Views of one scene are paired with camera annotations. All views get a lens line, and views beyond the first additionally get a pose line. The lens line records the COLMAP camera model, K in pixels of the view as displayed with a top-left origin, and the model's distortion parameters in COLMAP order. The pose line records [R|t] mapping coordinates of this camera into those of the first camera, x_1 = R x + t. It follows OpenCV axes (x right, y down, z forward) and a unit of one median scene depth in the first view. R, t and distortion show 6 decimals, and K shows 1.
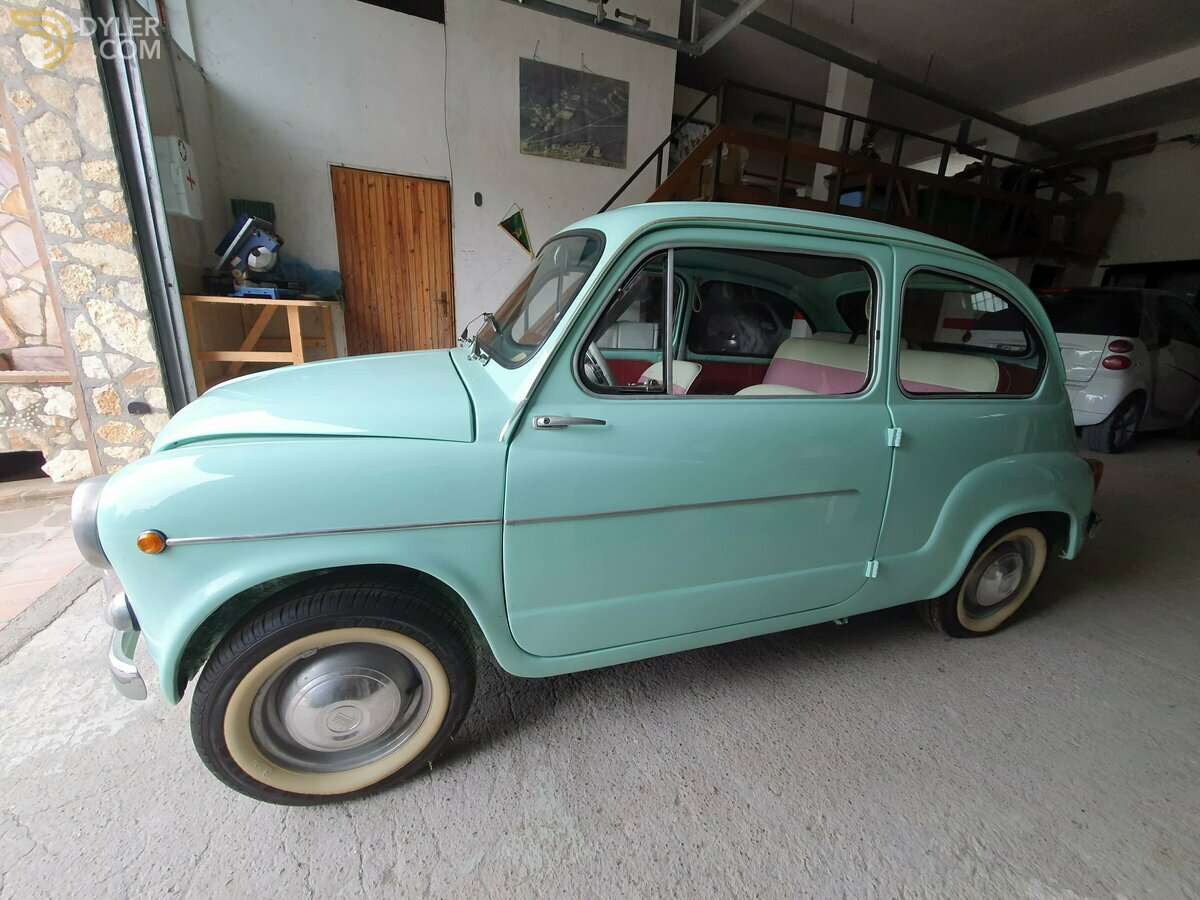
lens RADIAL K [[468.5, 0, 594.4], [0, 468.5, 443.6], [0, 0, 1]] dist [0.003245, 0.000833]
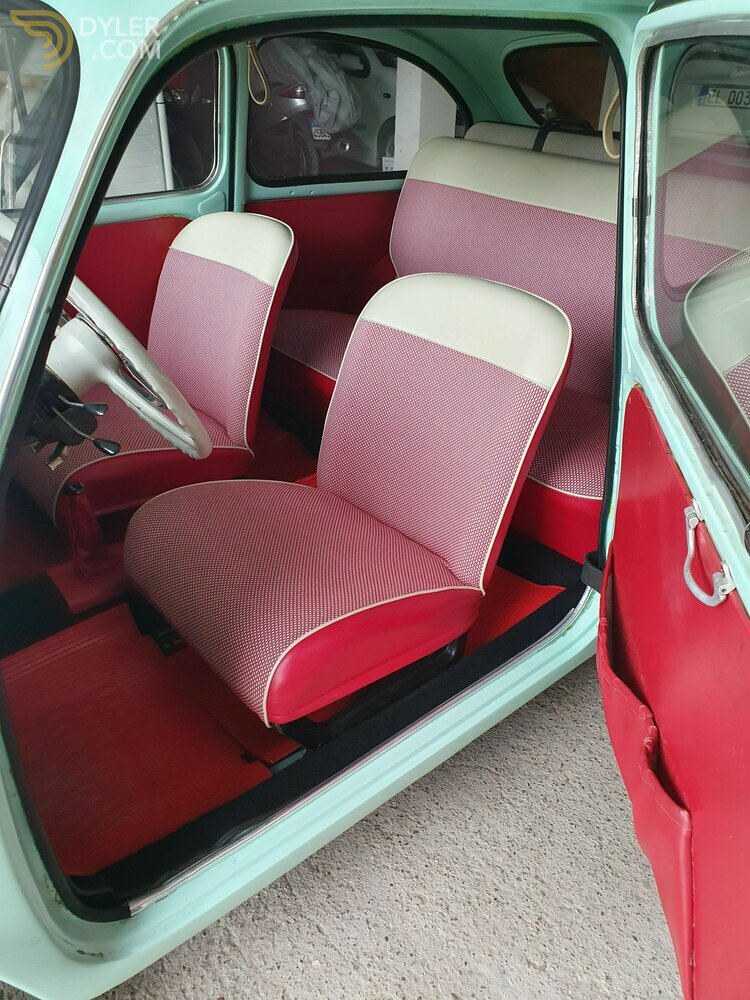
lens RADIAL K [[785.4, 0, 374.5], [0, 785.4, 500.9], [0, 0, 1]] dist [-0.008793, 0.010275]
pose [[0.926175, -0.220857, 0.305650, -0.006084], [0.127731, 0.946365, 0.296778, -0.071528], [-0.354802, -0.235828, 0.904710, 0.074573]]
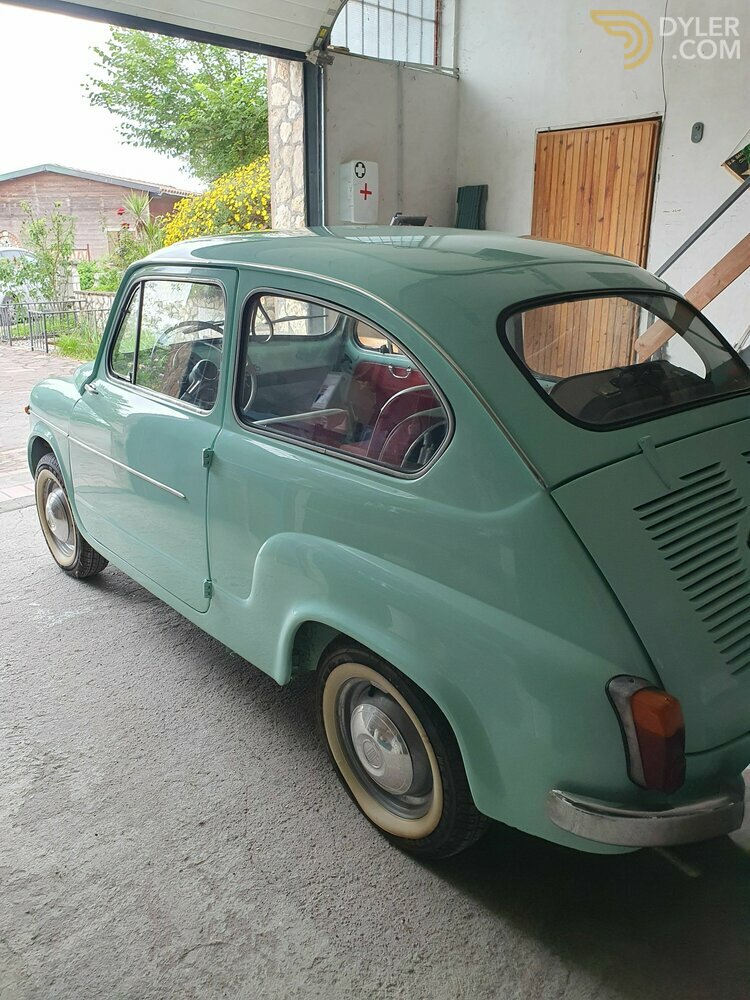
lens RADIAL K [[785.4, 0, 370.8], [0, 785.4, 497.6], [0, 0, 1]] dist [-0.008793, 0.010275]
pose [[0.364021, 0.241769, -0.899464, 0.736238], [-0.240338, 0.957399, 0.160075, -0.089933], [0.899848, 0.157905, 0.406620, 0.210153]]
